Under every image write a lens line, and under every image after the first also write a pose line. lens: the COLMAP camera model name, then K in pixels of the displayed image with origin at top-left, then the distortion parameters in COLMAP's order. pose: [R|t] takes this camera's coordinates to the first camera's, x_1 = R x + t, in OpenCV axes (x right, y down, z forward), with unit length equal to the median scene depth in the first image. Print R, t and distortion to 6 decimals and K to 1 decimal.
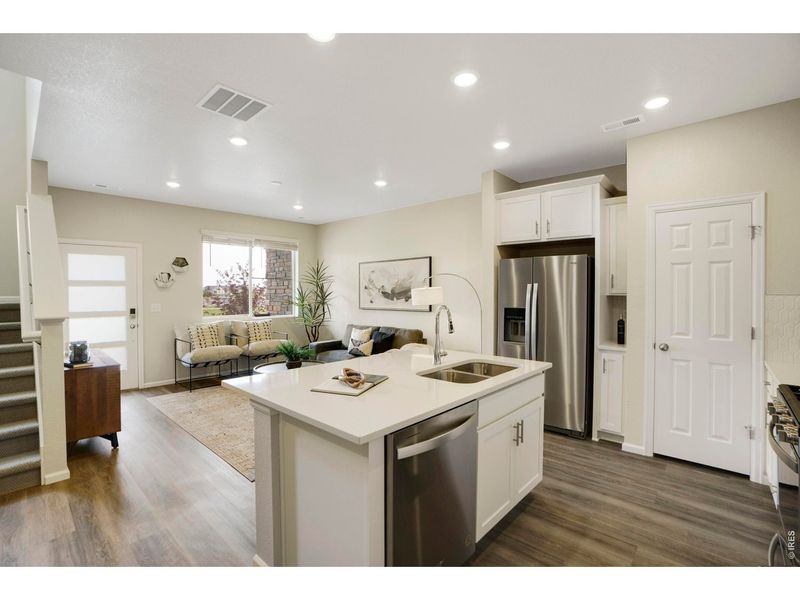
lens RADIAL K [[369.7, 0, 394.3], [0, 369.7, 298.2], [0, 0, 1]] dist [-0.045662, 0.012463]
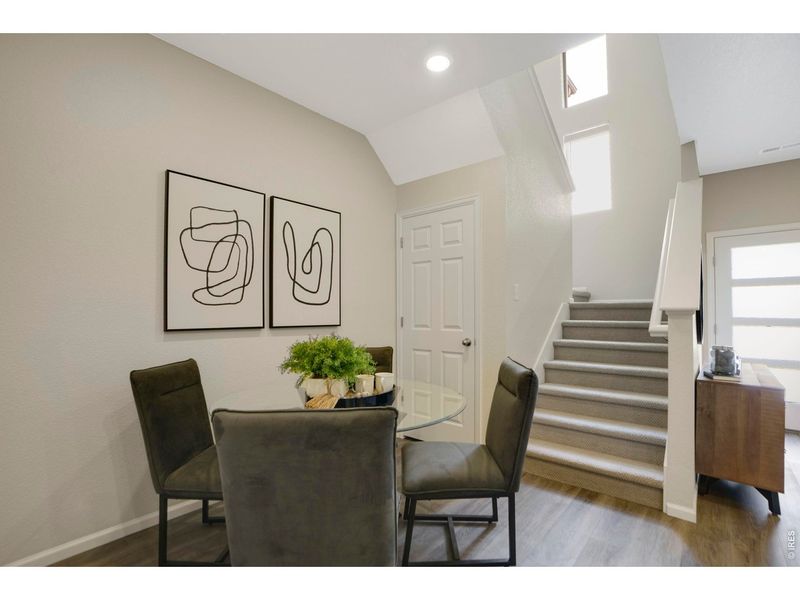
lens RADIAL K [[369.7, 0, 388.2], [0, 369.7, 310.3], [0, 0, 1]] dist [-0.045662, 0.012463]
pose [[0.030562, -0.003245, -0.999528, -0.121995], [-0.024889, 0.999682, -0.004007, 0.052031], [0.999223, 0.024999, 0.030471, 0.219306]]
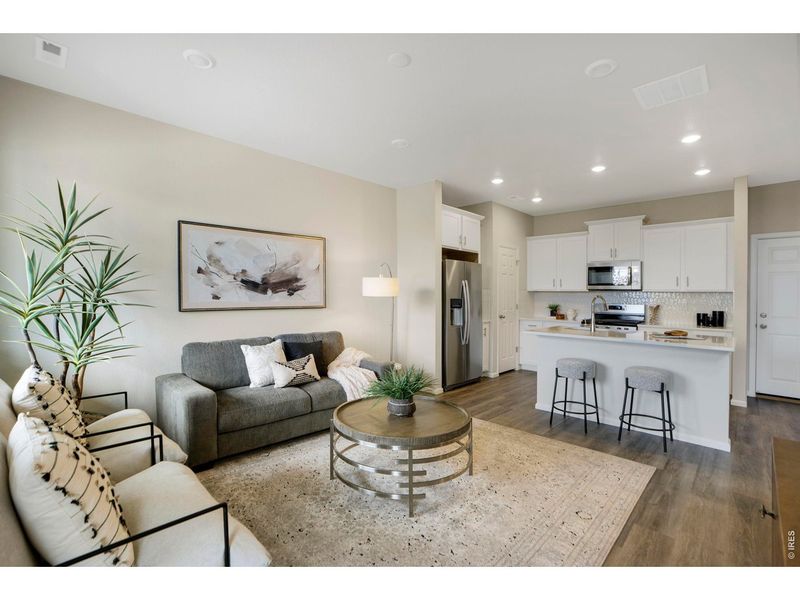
lens RADIAL K [[369.7, 0, 402.9], [0, 369.7, 298.2], [0, 0, 1]] dist [-0.045662, 0.012463]
pose [[0.022186, -0.010397, 0.999700, -0.947180], [0.004229, 0.999938, 0.010306, 0.010662], [-0.999745, 0.003999, 0.022229, 1.132403]]
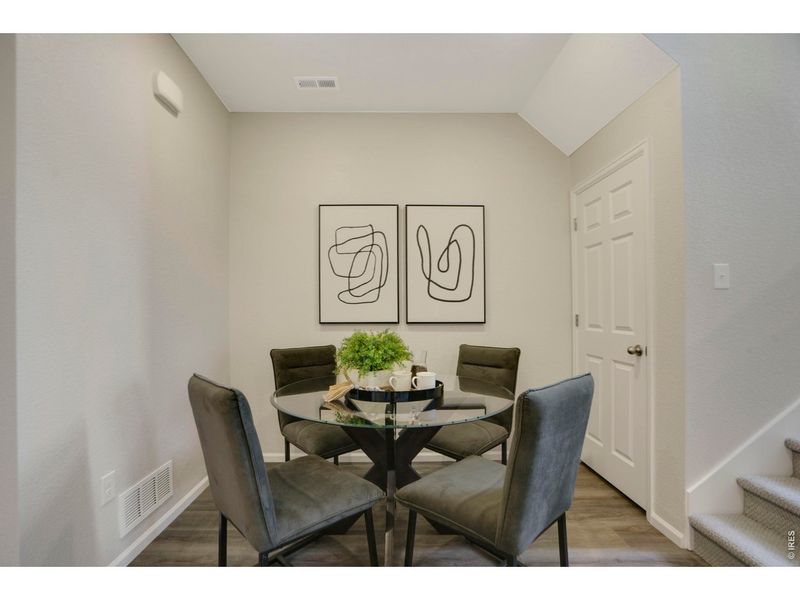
lens RADIAL K [[369.7, 0, 401.9], [0, 369.7, 307.2], [0, 0, 1]] dist [-0.045662, 0.012463]
pose [[-0.698151, -0.003403, -0.715942, -0.249419], [-0.014114, 0.999860, 0.009011, 0.047437], [0.715811, 0.016396, -0.698102, 0.529156]]
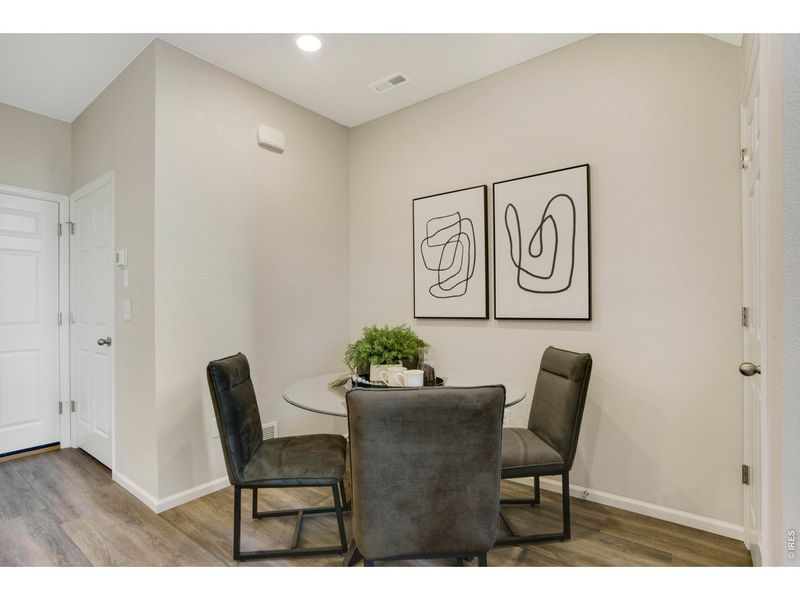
lens RADIAL K [[418.1, 0, 394.9], [0, 418.1, 303.2], [0, 0, 1]] dist [0.006587, 0.000648]
pose [[-0.995781, 0.011102, -0.091084, -0.533650], [0.008955, 0.999673, 0.023950, 0.039830], [0.091320, 0.023034, -0.995555, 0.727827]]
